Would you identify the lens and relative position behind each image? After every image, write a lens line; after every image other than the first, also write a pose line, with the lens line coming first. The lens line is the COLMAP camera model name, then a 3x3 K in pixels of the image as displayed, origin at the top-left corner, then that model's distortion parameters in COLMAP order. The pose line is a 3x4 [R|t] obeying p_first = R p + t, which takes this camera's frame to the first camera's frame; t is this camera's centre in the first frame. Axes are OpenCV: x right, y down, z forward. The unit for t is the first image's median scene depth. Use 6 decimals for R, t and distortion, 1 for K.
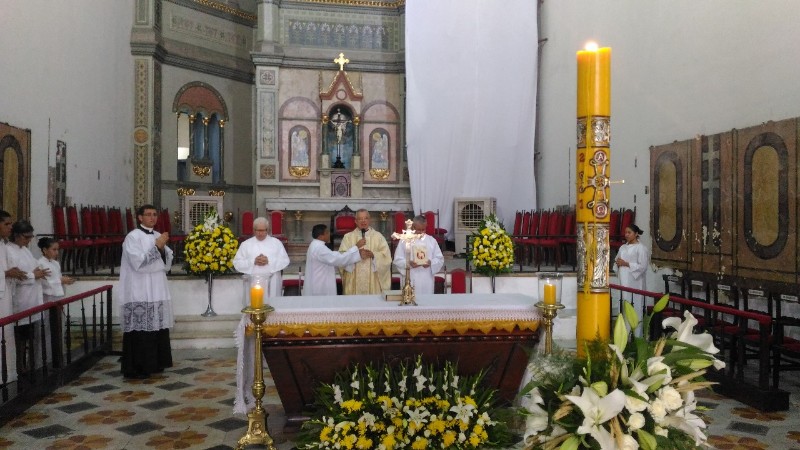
lens RADIAL K [[669.4, 0, 418.1], [0, 669.4, 222.3], [0, 0, 1]] dist [0.137050, -0.302450]
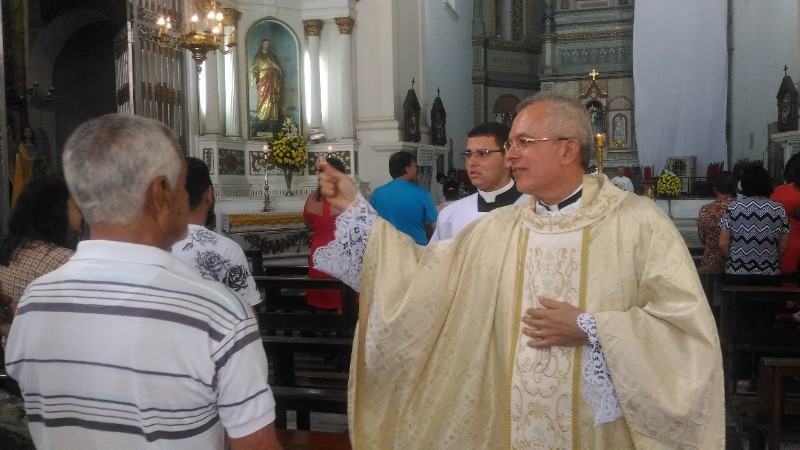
lens RADIAL K [[678.1, 0, 408.7], [0, 678.1, 220.3], [0, 0, 1]] dist [0.088641, -0.166313]
pose [[0.909484, 0.000220, -0.415739, 0.162067], [0.020744, 0.998730, 0.045909, 0.024322], [0.415222, -0.050378, 0.908324, -0.674894]]
